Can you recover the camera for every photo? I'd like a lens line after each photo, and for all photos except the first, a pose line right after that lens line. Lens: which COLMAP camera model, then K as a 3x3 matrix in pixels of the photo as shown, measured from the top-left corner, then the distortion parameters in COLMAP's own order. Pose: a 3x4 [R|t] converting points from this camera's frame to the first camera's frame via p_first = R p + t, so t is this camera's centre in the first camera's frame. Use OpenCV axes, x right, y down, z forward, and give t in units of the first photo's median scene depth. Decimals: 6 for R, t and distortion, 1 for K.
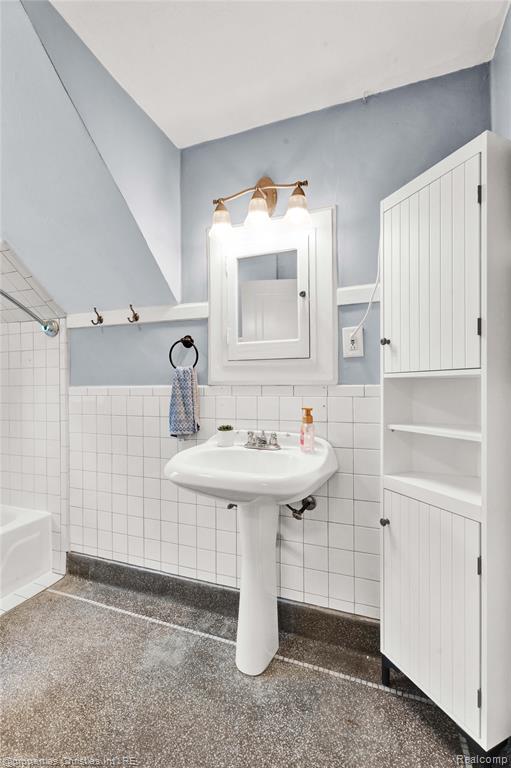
lens RADIAL K [[345.8, 0, 257.4], [0, 345.8, 386.6], [0, 0, 1]] dist [0.002525, -0.001061]
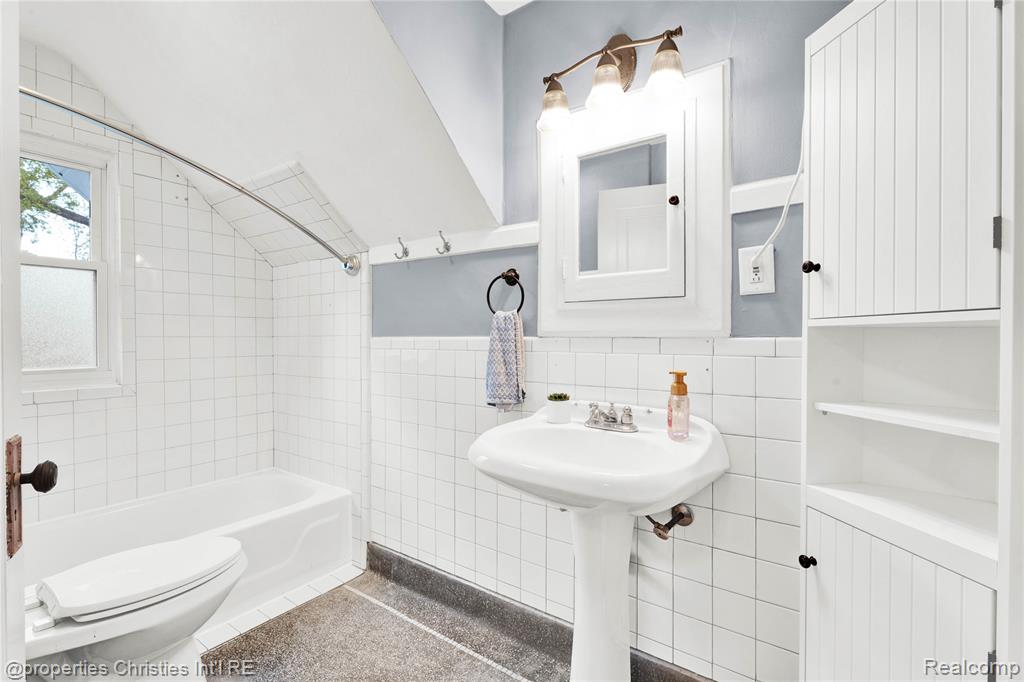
lens RADIAL K [[461.1, 0, 508.8], [0, 461.1, 340.0], [0, 0, 1]] dist [0.002525, -0.001061]
pose [[0.965285, 0.007227, -0.261098, 0.056092], [-0.006134, 0.999969, 0.004999, -0.001624], [0.261126, -0.003224, 0.965299, 0.059585]]
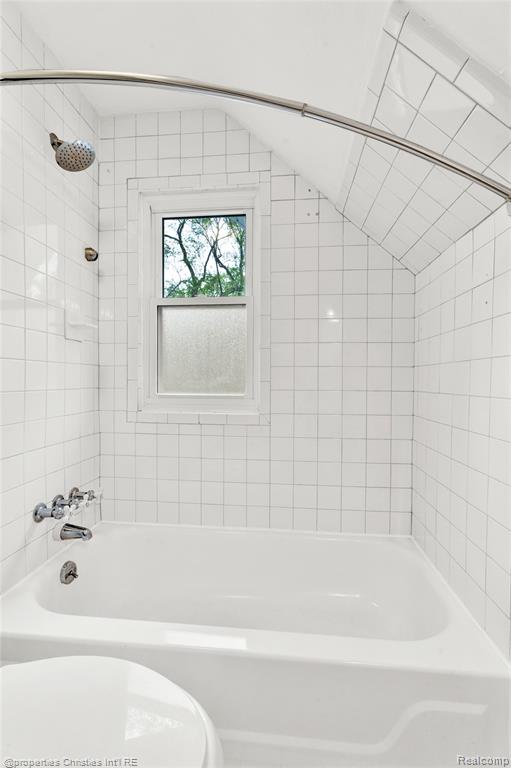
lens RADIAL K [[345.8, 0, 251.3], [0, 345.8, 385.2], [0, 0, 1]] dist [0.002525, -0.001061]
pose [[0.261081, 0.027203, -0.964934, -0.279488], [-0.009117, 0.999628, 0.025714, 0.023468], [0.965274, 0.002084, 0.261232, 0.583874]]
